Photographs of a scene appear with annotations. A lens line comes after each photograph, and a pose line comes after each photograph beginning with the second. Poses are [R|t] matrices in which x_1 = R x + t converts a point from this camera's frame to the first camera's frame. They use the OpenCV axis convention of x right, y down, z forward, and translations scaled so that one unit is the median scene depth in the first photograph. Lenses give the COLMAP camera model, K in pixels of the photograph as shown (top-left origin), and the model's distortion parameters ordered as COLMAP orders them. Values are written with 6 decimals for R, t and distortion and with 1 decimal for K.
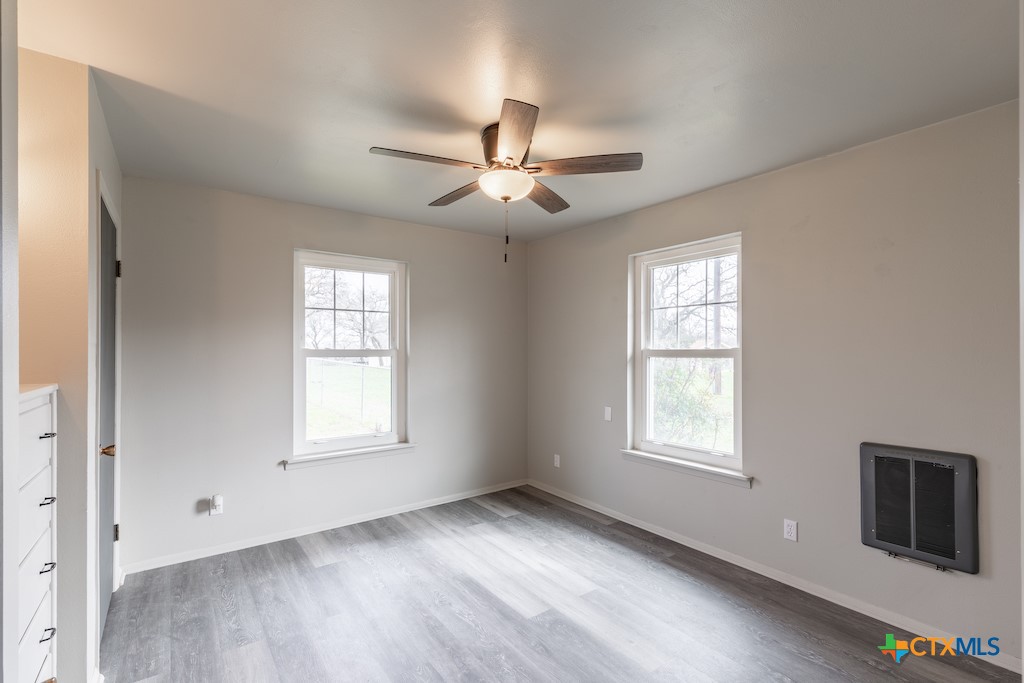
lens RADIAL K [[472.5, 0, 522.5], [0, 472.5, 345.4], [0, 0, 1]] dist [0.014170, -0.002511]
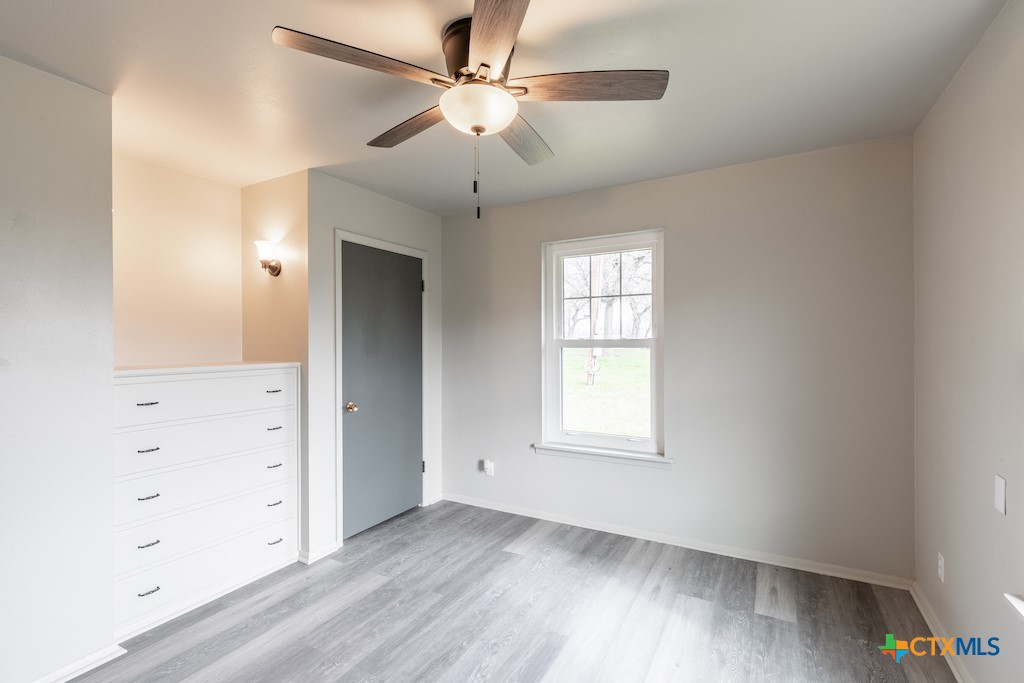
lens RADIAL K [[472.5, 0, 512.9], [0, 472.5, 341.5], [0, 0, 1]] dist [0.014170, -0.002511]
pose [[0.393100, -0.001674, -0.919494, 0.426237], [0.015279, 0.999872, 0.004712, 0.005620], [0.919369, -0.015902, 0.393075, 0.501125]]
